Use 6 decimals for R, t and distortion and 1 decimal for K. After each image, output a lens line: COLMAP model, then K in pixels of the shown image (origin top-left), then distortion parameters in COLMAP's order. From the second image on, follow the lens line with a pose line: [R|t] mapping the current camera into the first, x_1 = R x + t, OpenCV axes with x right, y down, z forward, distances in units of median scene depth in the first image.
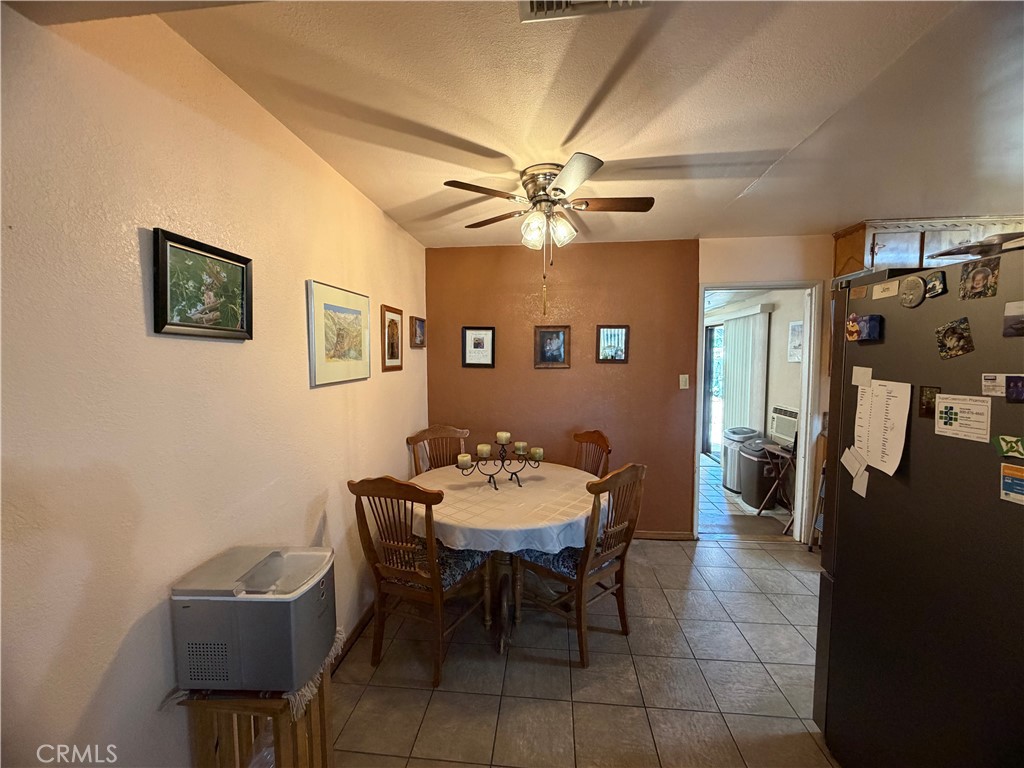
lens RADIAL K [[408.2, 0, 510.4], [0, 408.2, 384.3], [0, 0, 1]] dist [-0.001056, -0.000530]
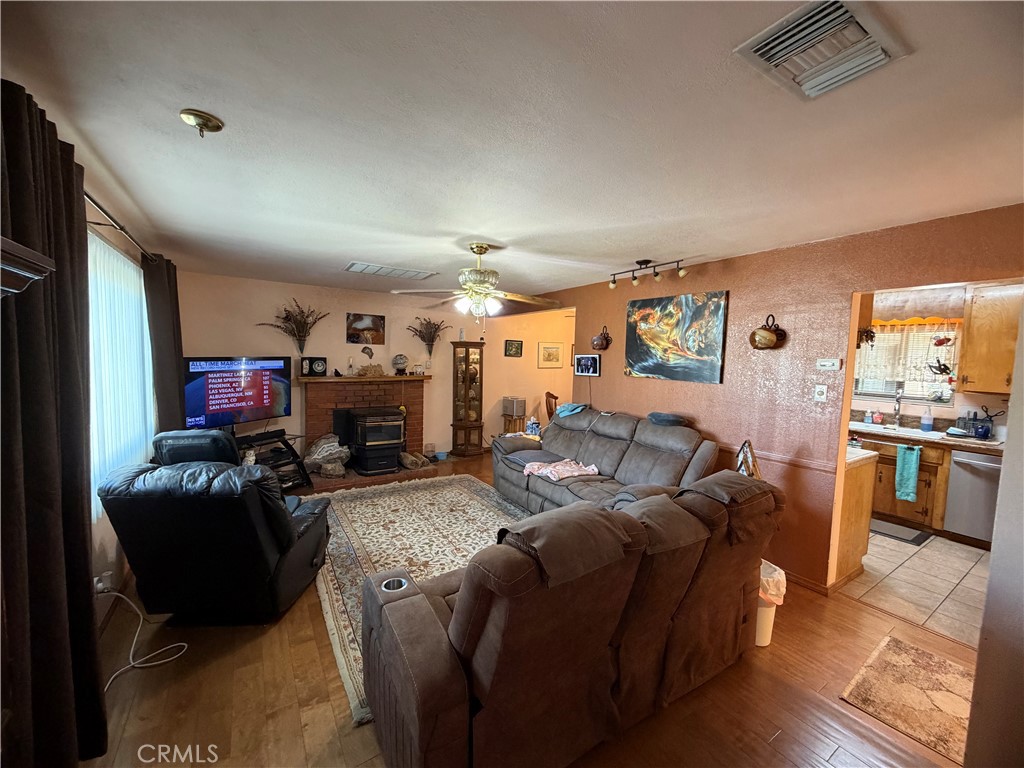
lens RADIAL K [[408.2, 0, 510.4], [0, 408.2, 384.3], [0, 0, 1]] dist [-0.001056, -0.000530]
pose [[0.616538, 0.073987, -0.783841, 3.159850], [-0.077442, 0.996446, 0.033142, 0.066519], [0.783507, 0.040269, 0.620077, -2.143611]]
